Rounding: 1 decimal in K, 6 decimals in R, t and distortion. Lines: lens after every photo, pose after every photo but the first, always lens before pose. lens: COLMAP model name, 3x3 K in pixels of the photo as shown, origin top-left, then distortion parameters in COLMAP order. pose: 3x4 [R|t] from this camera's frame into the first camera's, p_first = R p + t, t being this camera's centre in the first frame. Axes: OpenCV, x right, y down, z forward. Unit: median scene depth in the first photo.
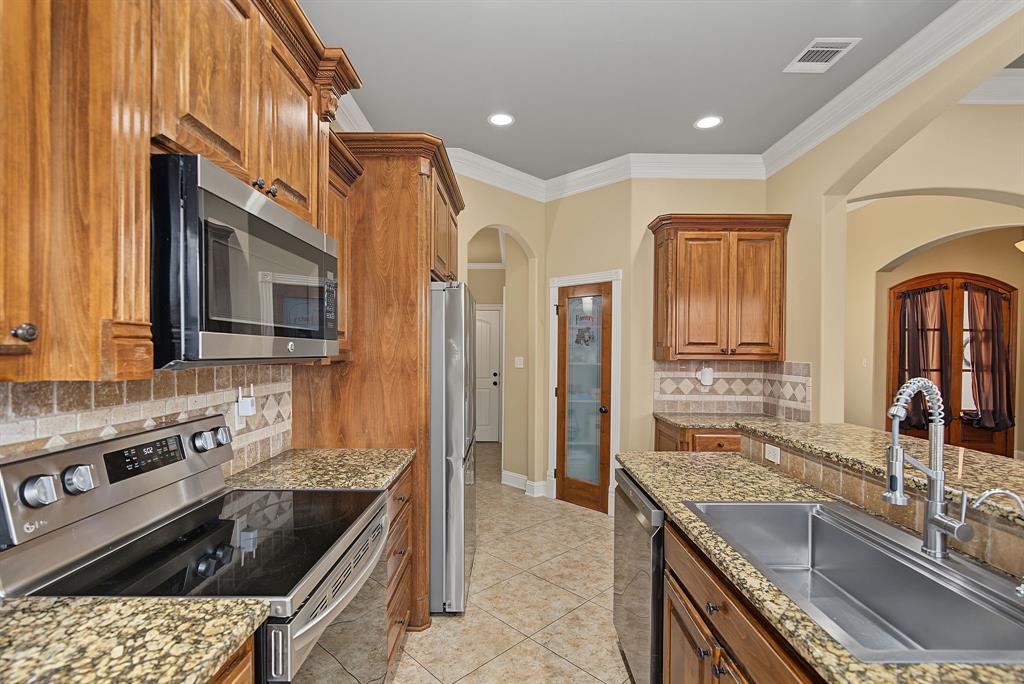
lens RADIAL K [[476.7, 0, 509.4], [0, 476.7, 352.5], [0, 0, 1]] dist [-0.001363, 0.000611]
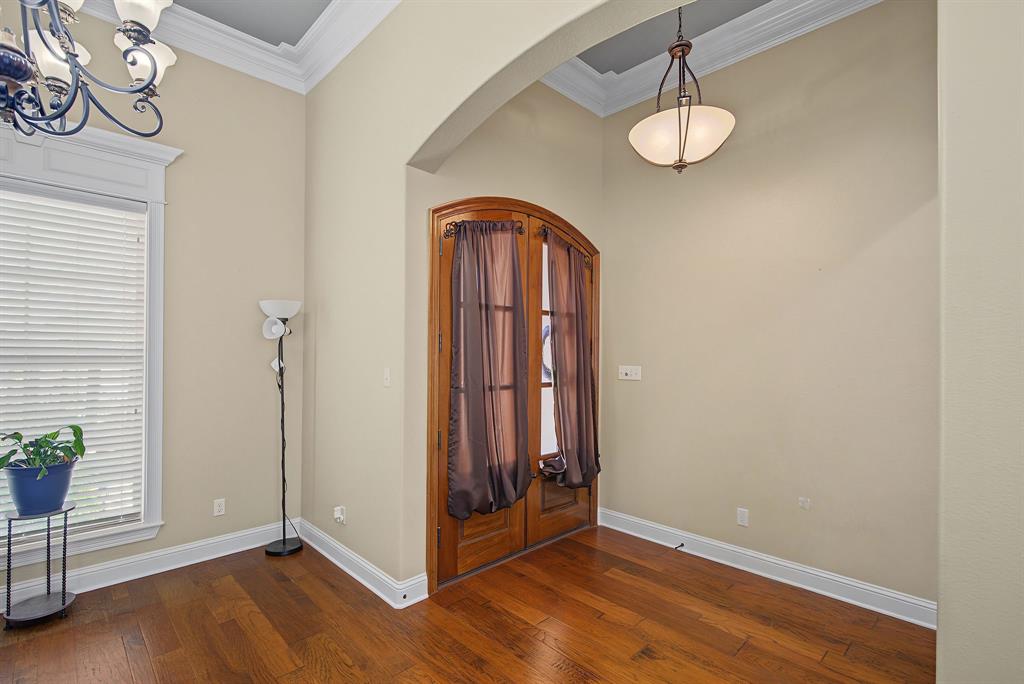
lens RADIAL K [[476.7, 0, 507.9], [0, 476.7, 351.1], [0, 0, 1]] dist [-0.001363, 0.000611]
pose [[0.716616, 0.000243, 0.697468, 0.538108], [0.007387, 0.999941, -0.007937, 0.002146], [-0.697429, 0.010840, 0.716572, 0.631579]]
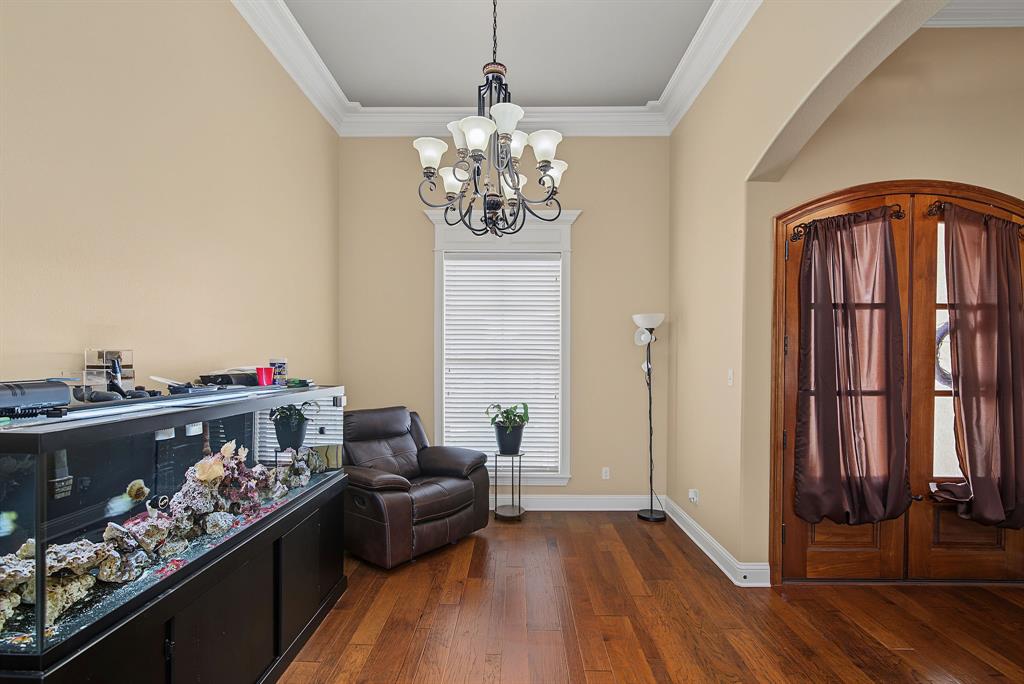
lens RADIAL K [[476.7, 0, 510.3], [0, 476.7, 364.5], [0, 0, 1]] dist [-0.001363, 0.000611]
pose [[0.999955, -0.005833, -0.007432, 0.543292], [0.005854, 0.999979, 0.002855, 0.005855], [0.007415, -0.002898, 0.999968, 0.534319]]
